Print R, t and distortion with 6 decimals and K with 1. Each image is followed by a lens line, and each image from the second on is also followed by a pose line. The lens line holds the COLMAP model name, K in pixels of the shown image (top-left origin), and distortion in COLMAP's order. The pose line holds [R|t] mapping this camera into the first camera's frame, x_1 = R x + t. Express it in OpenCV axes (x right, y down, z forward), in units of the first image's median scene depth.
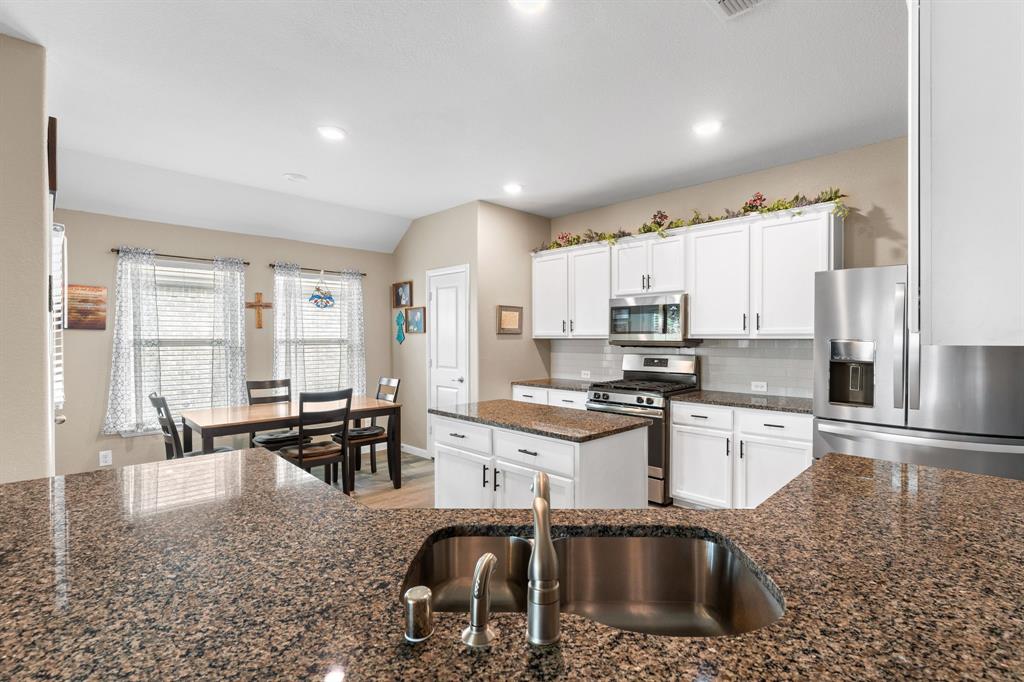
lens RADIAL K [[461.9, 0, 516.1], [0, 461.9, 338.6], [0, 0, 1]] dist [-0.001928, 0.000472]
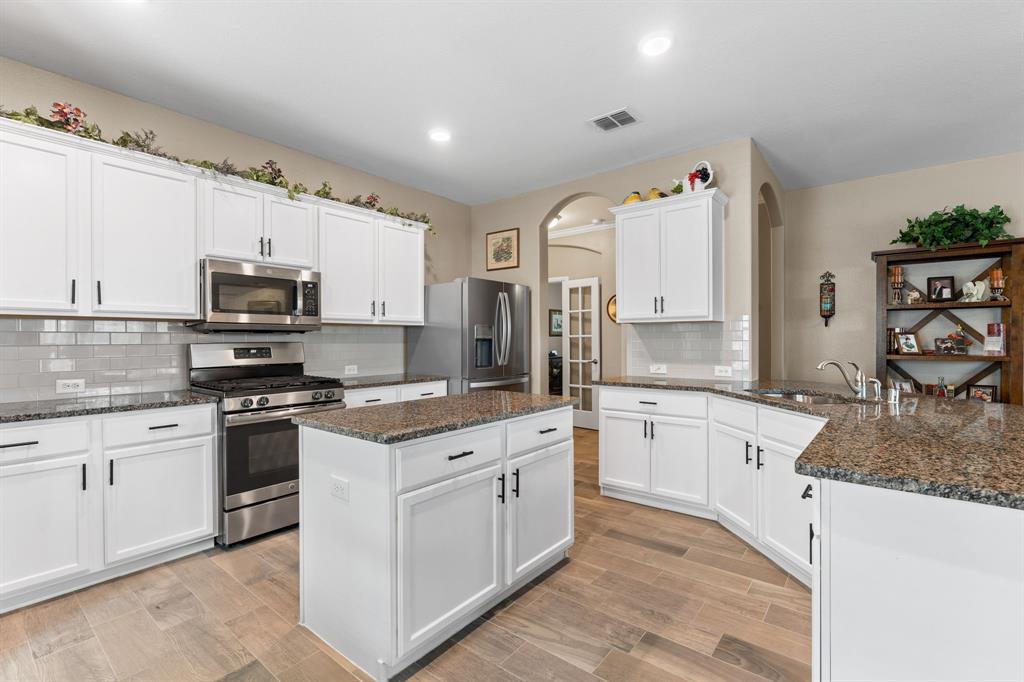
lens RADIAL K [[461.9, 0, 511.3], [0, 461.9, 343.5], [0, 0, 1]] dist [-0.001928, 0.000472]
pose [[-0.100641, -0.005018, 0.994910, -0.503515], [0.004375, 0.999975, 0.005486, 0.034144], [-0.994913, 0.004905, -0.100616, 0.650132]]
